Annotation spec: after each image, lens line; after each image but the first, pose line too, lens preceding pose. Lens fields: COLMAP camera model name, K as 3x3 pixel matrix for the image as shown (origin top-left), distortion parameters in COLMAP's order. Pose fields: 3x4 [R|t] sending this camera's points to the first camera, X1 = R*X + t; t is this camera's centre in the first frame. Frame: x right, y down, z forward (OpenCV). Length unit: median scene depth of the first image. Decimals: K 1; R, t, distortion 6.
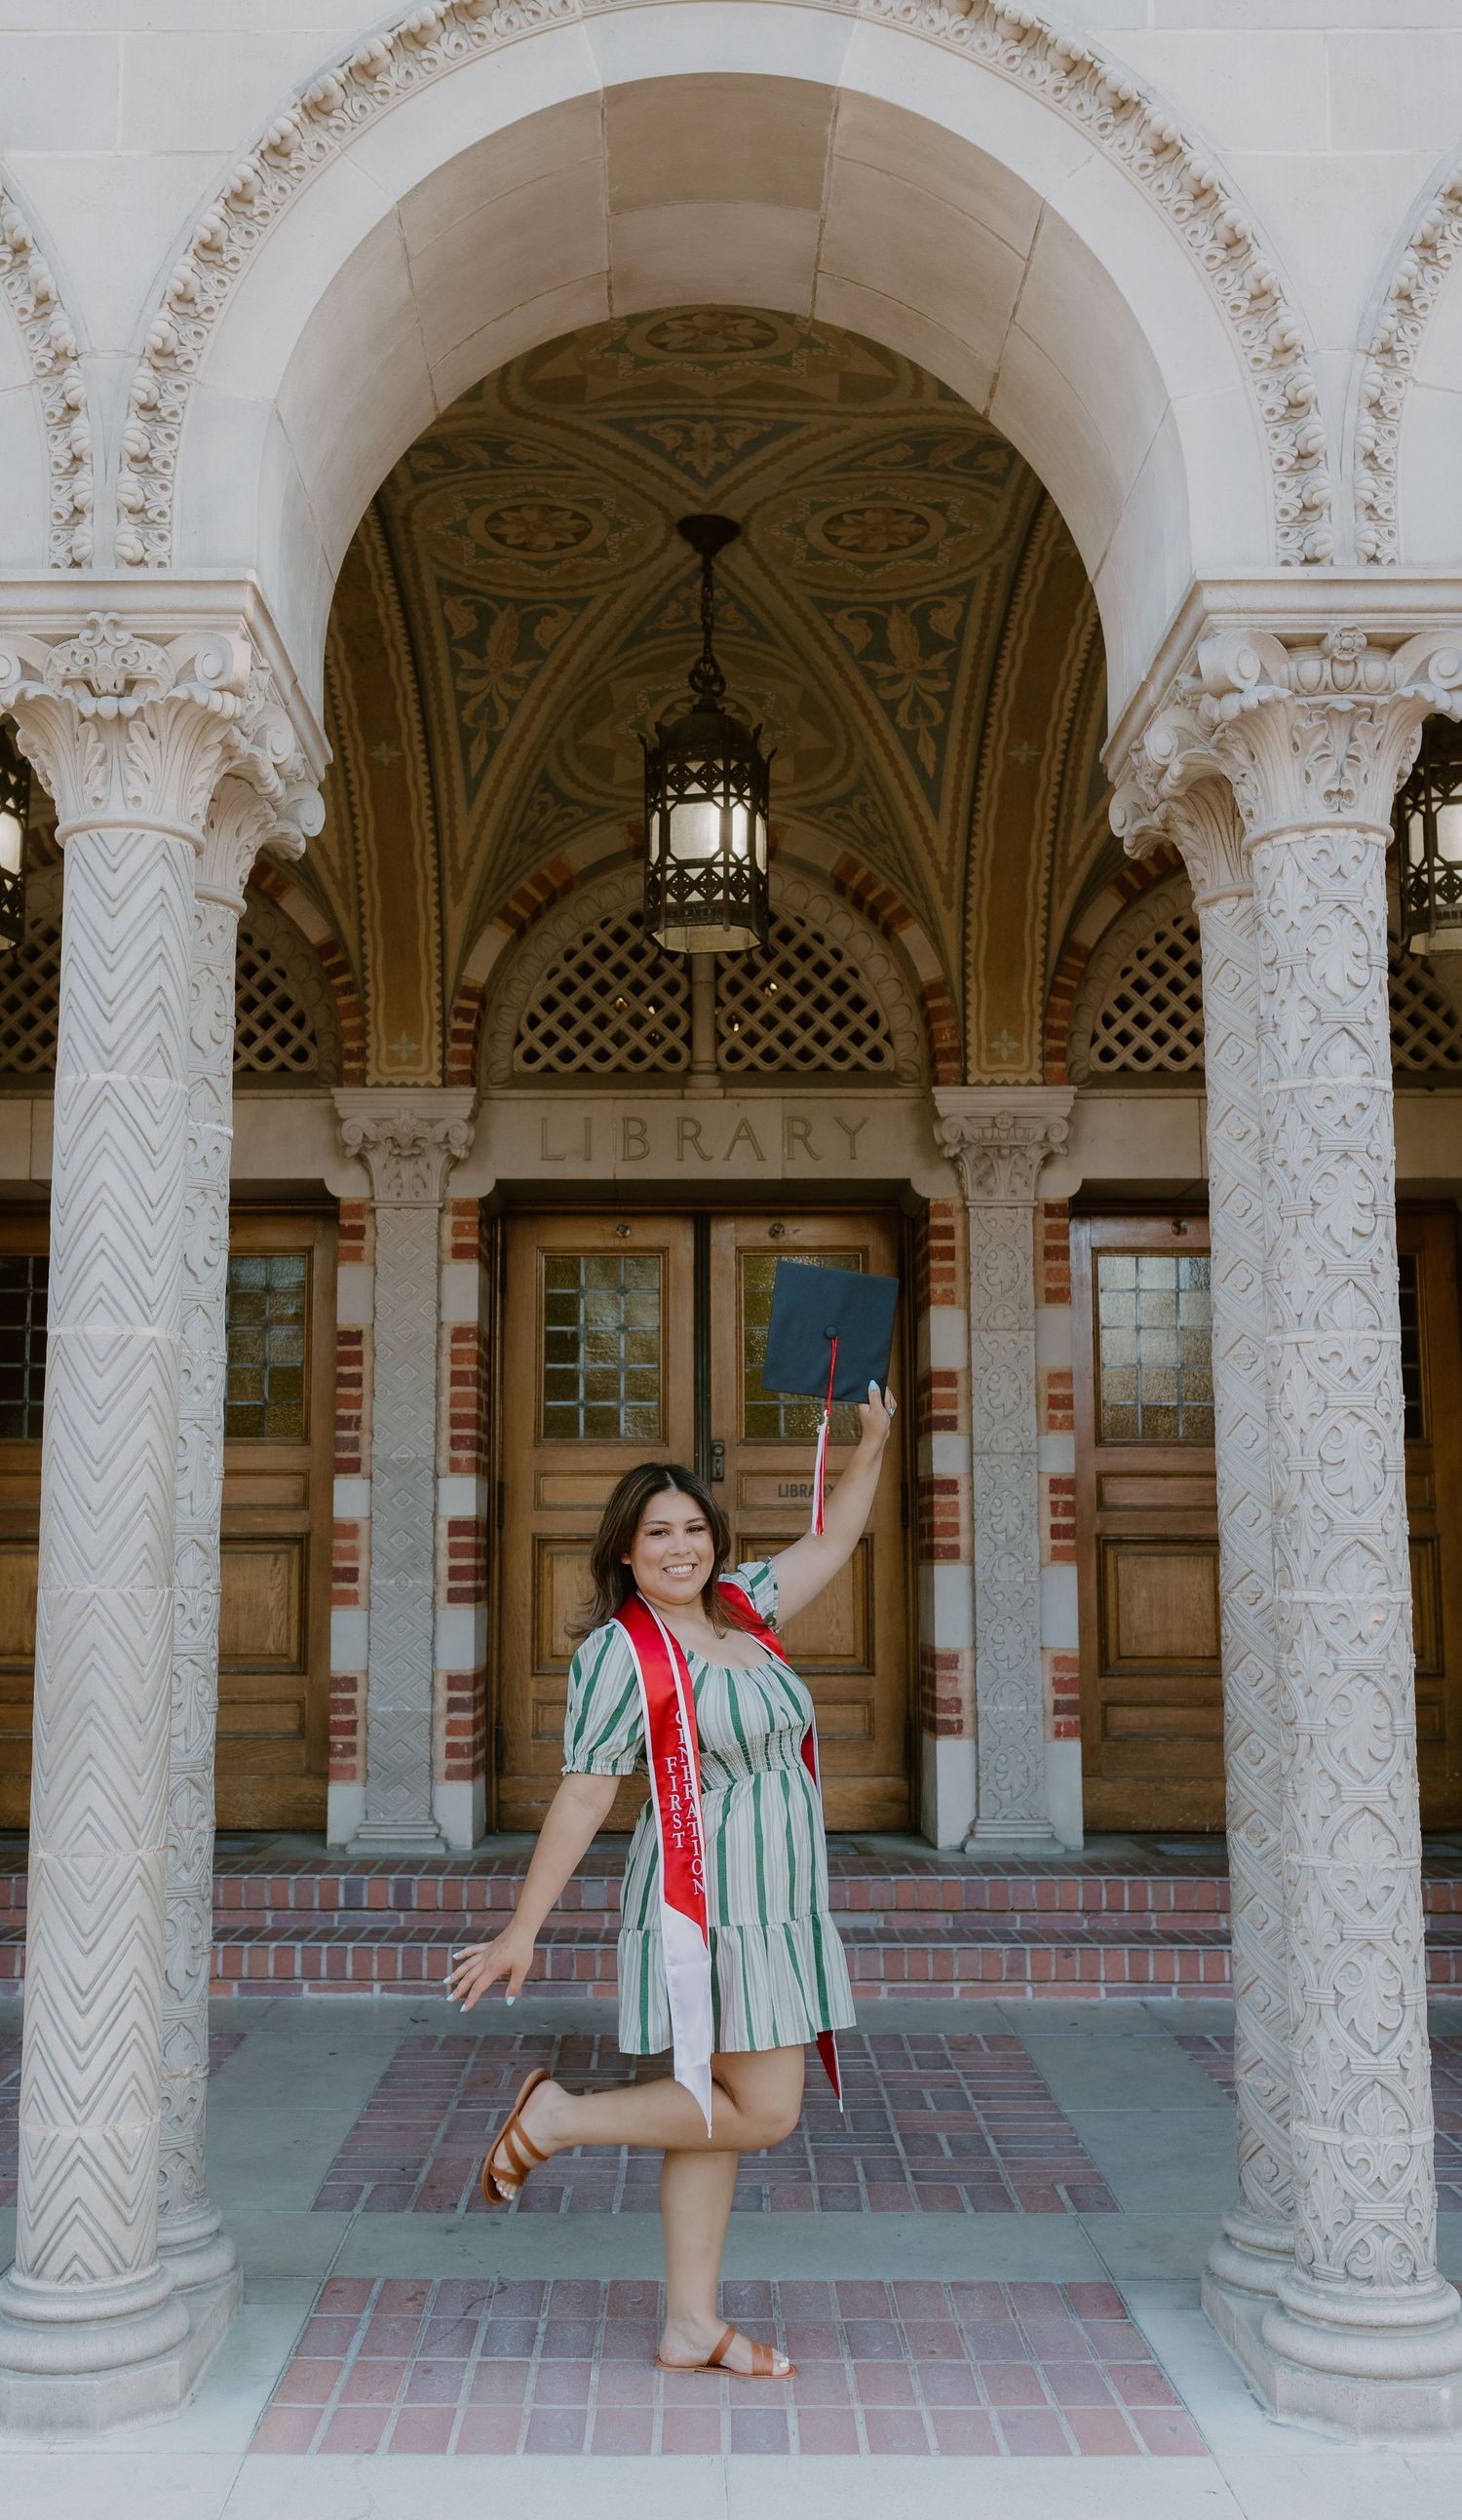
lens RADIAL K [[2382.6, 0, 663.2], [0, 2382.6, 1259.0], [0, 0, 1]] dist [0.002104, 0.002866]
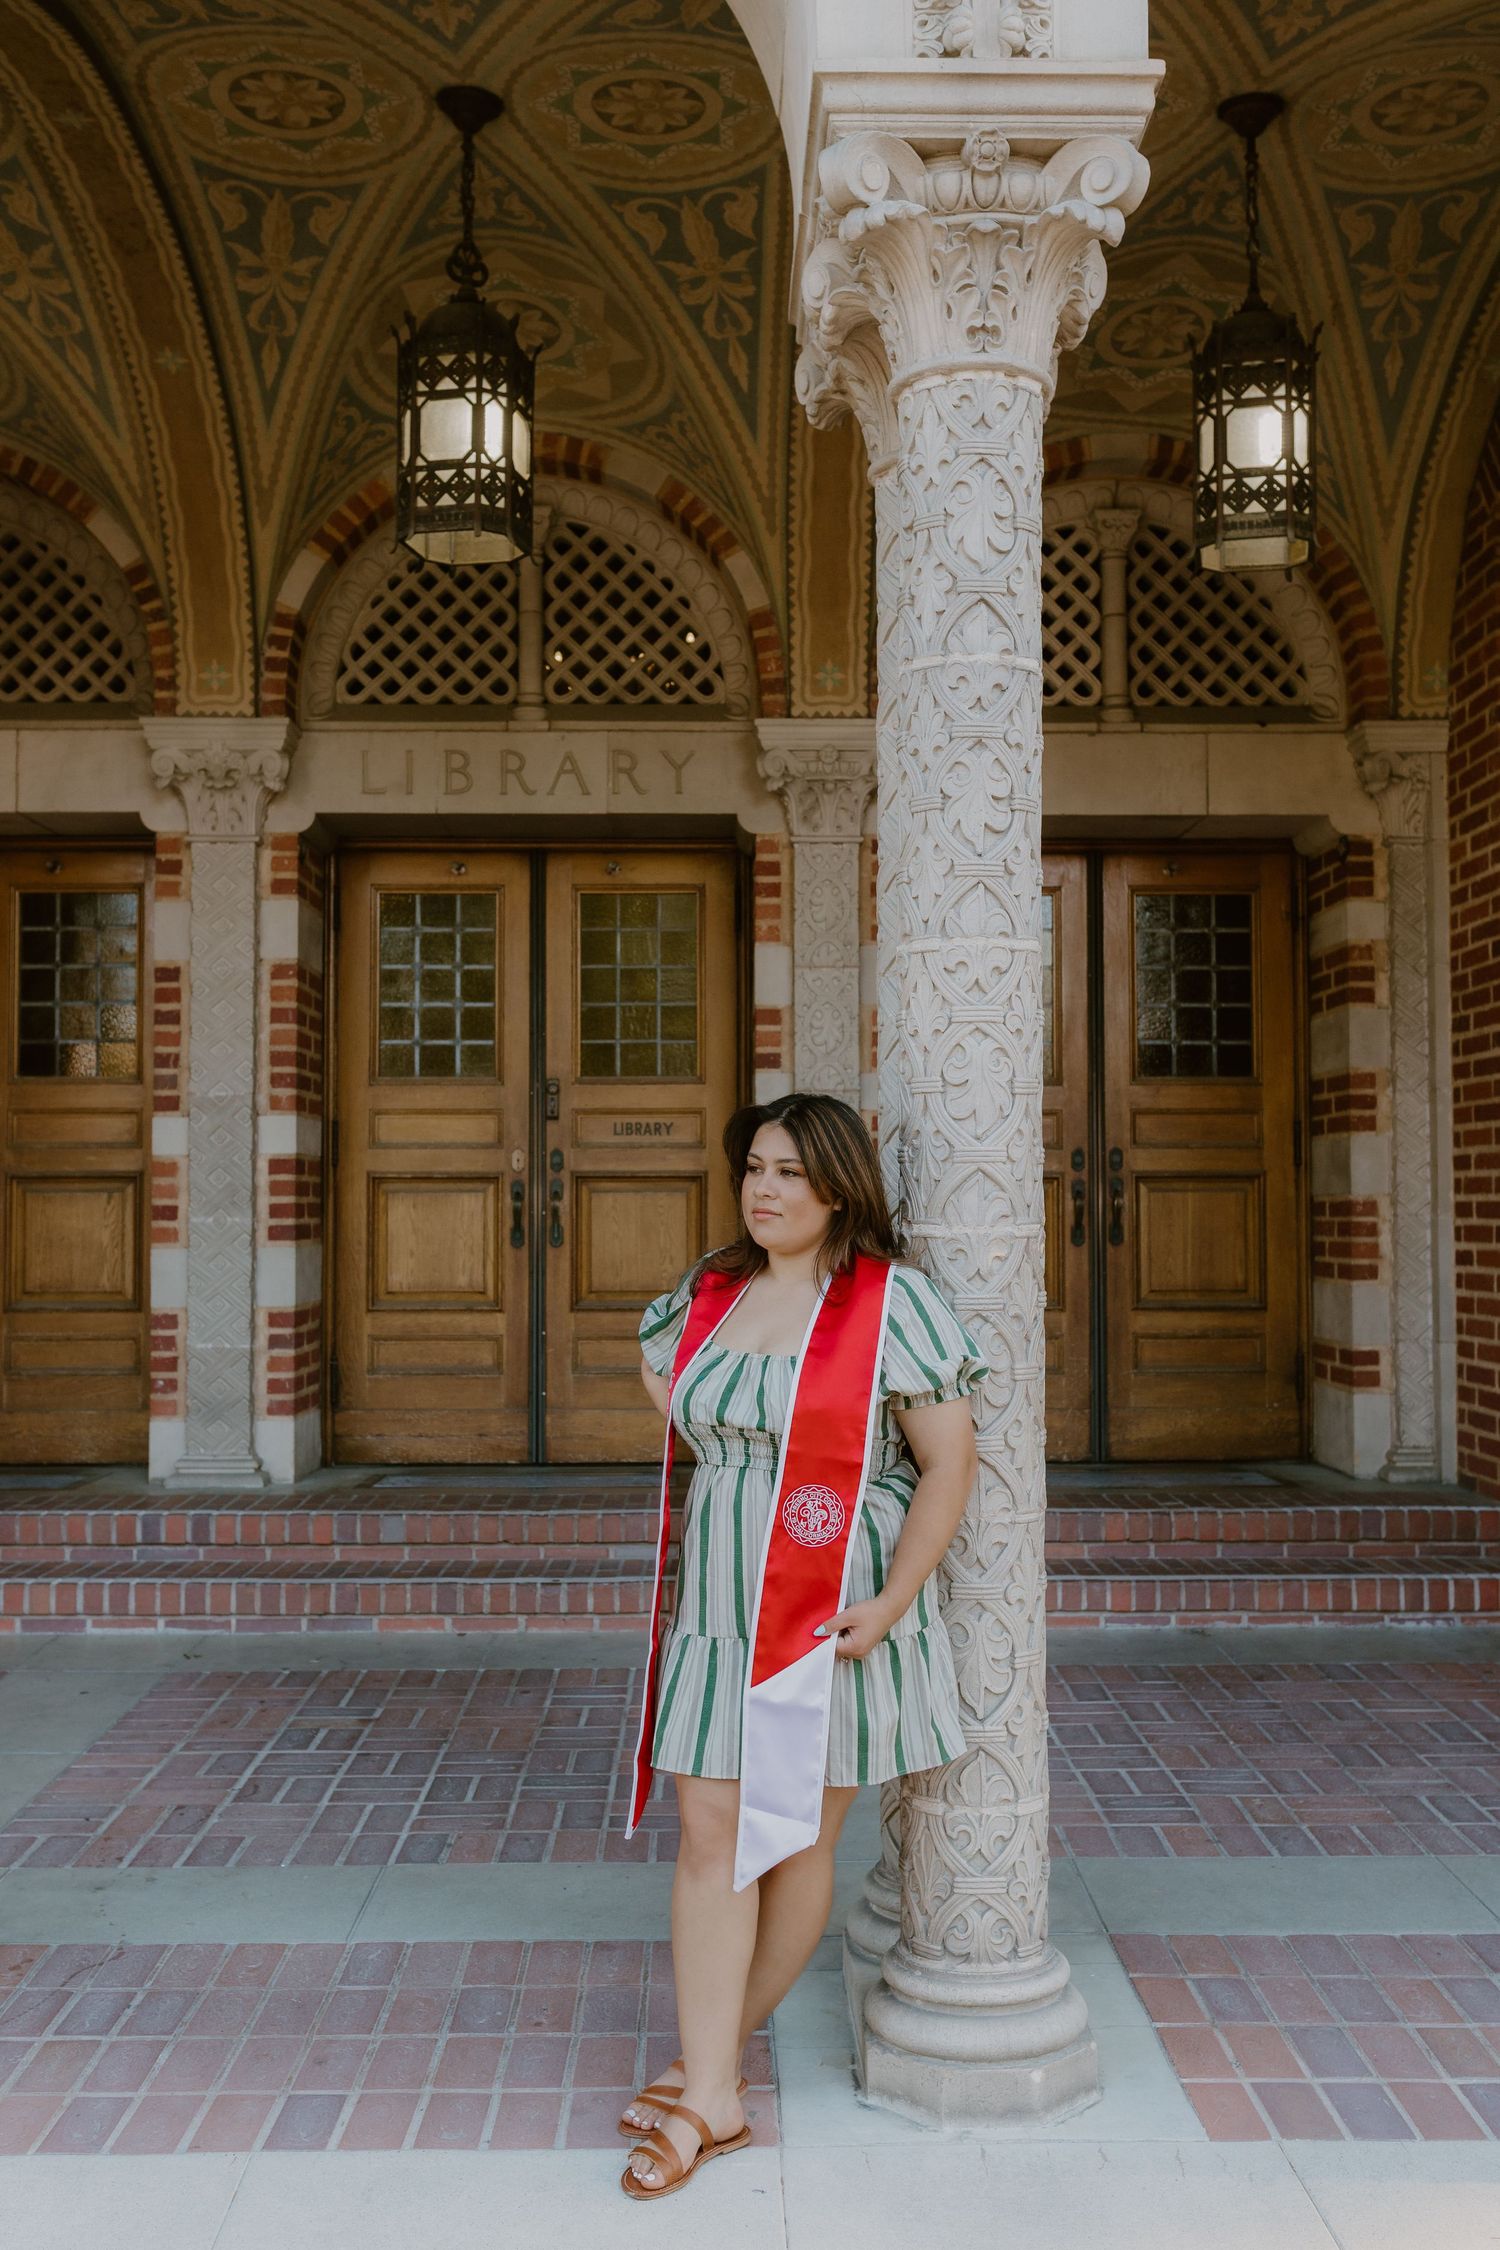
lens RADIAL K [[2206.4, 0, 750.0], [0, 2206.4, 1125.0], [0, 0, 1]] dist [0.002923, -0.001996]
pose [[0.999641, -0.000642, 0.026802, 0.086843], [-0.001792, 0.995877, 0.090691, 0.012097], [-0.026749, -0.090706, 0.995518, 0.079513]]
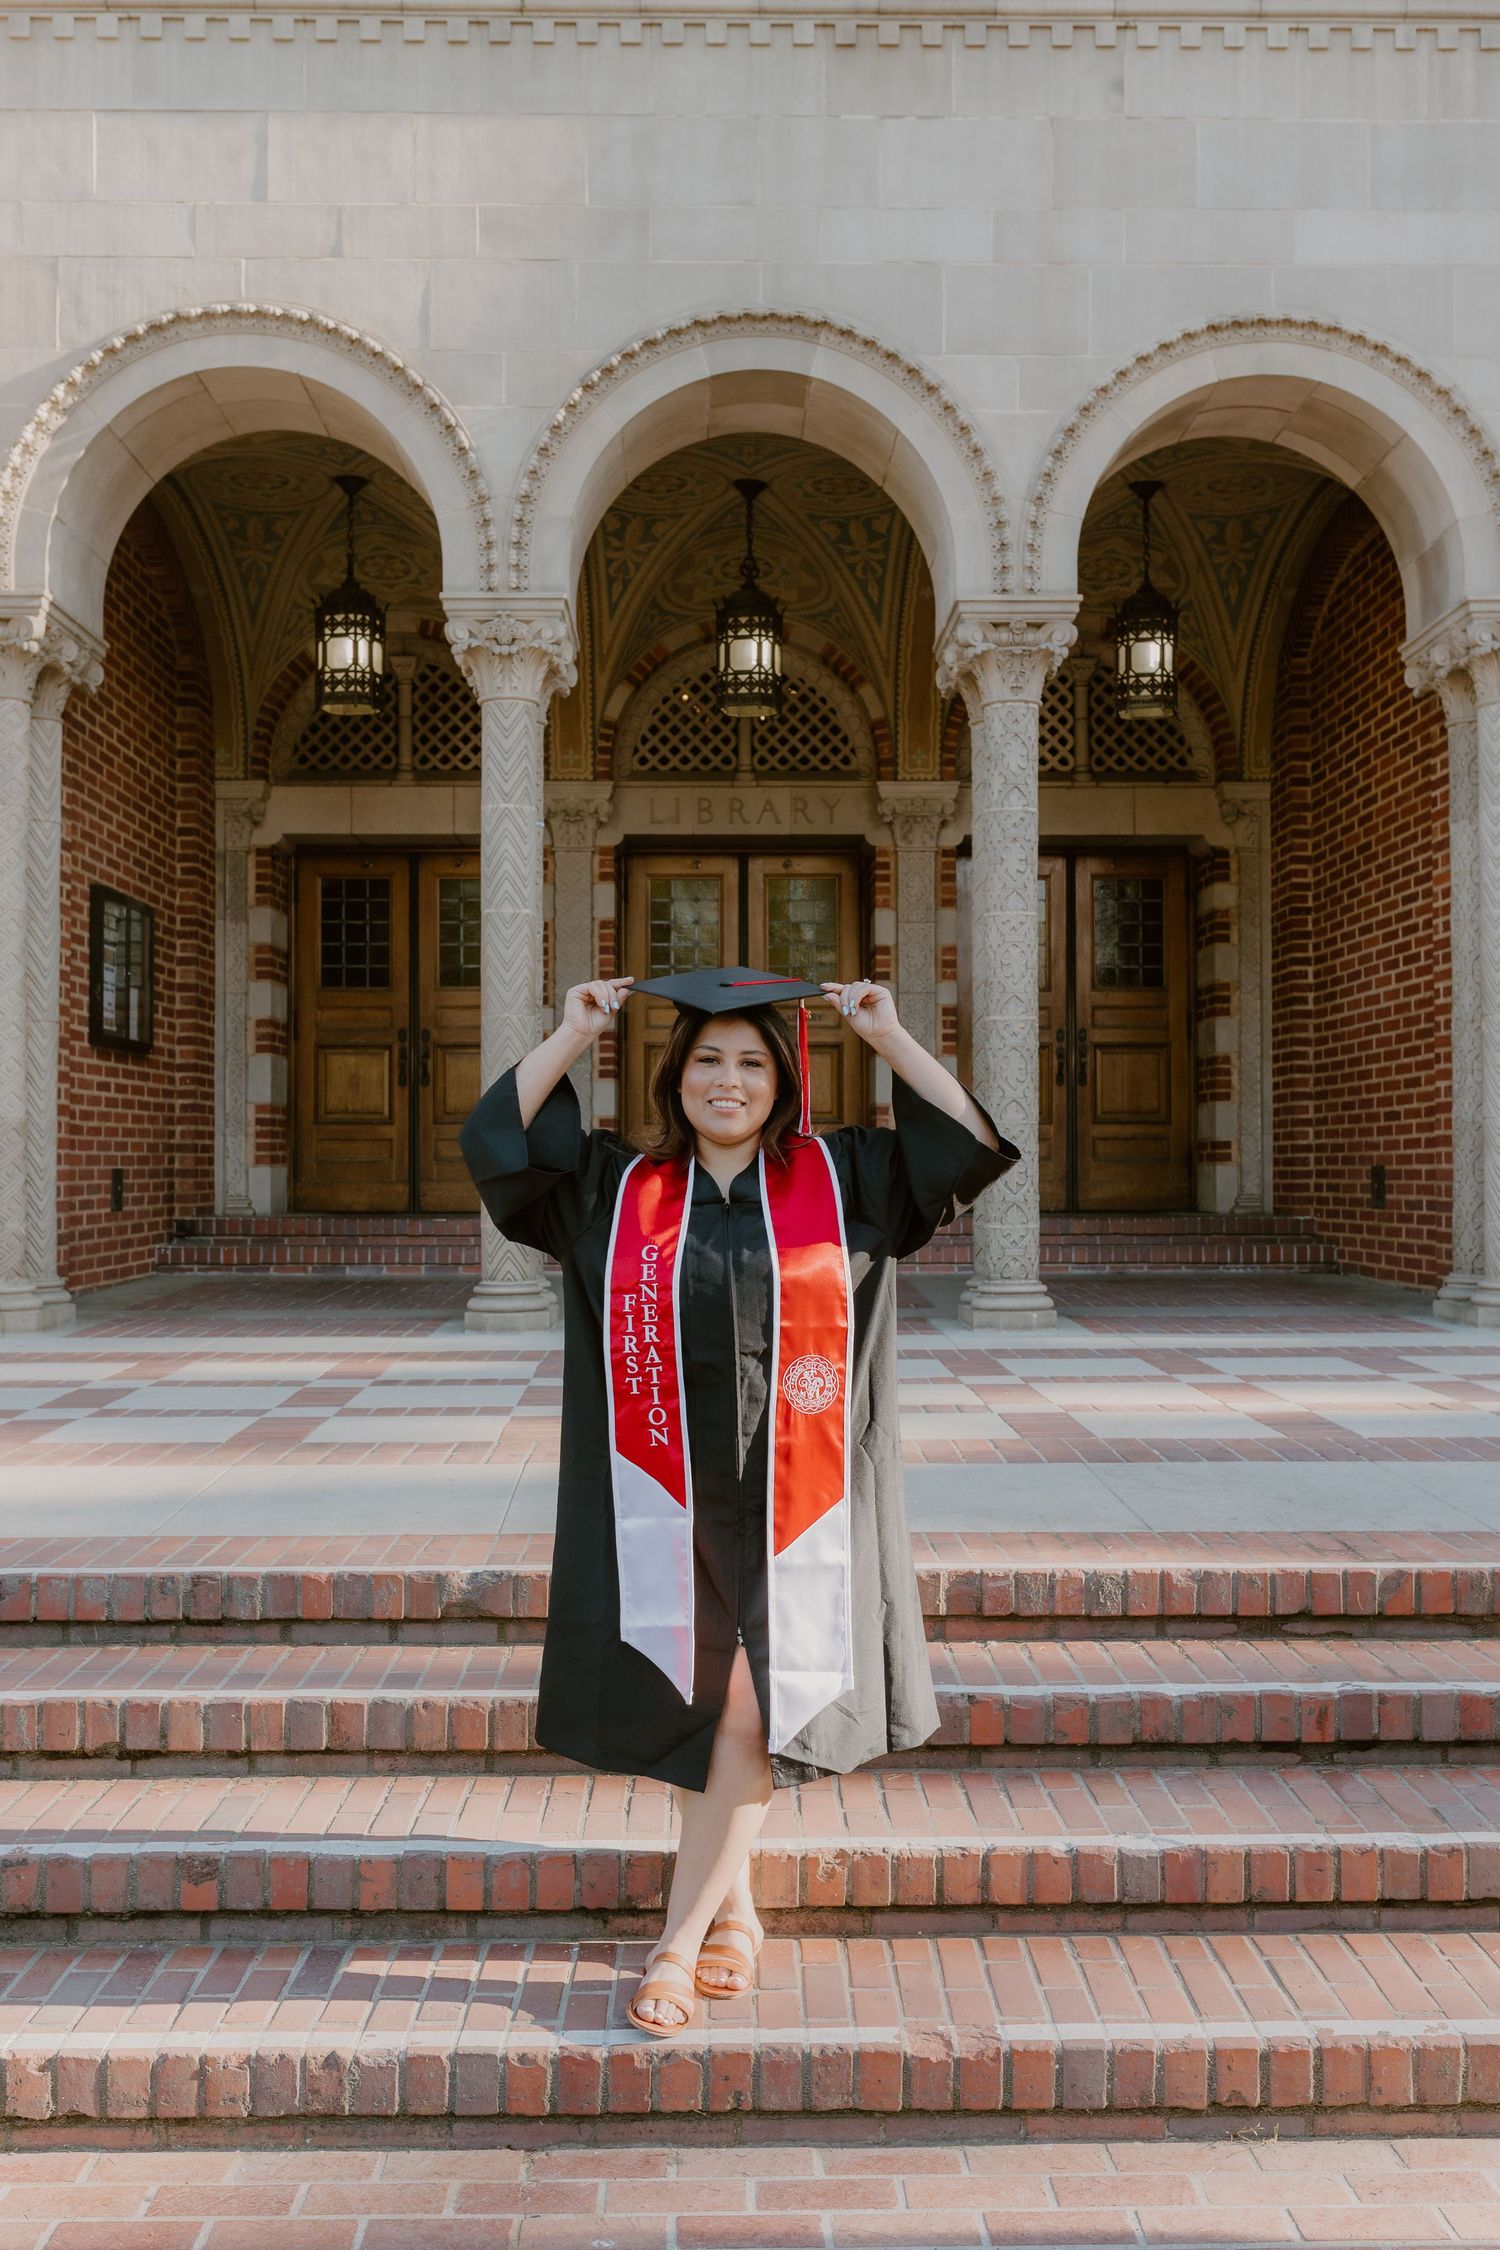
lens RADIAL K [[2206.4, 0, 750.0], [0, 2206.4, 1125.0], [0, 0, 1]] dist [0.002923, -0.001996]
pose [[0.999646, -0.001698, 0.026543, -0.022682], [-0.001238, 0.993908, 0.110204, -0.000634], [-0.026568, -0.110198, 0.993554, -0.624377]]
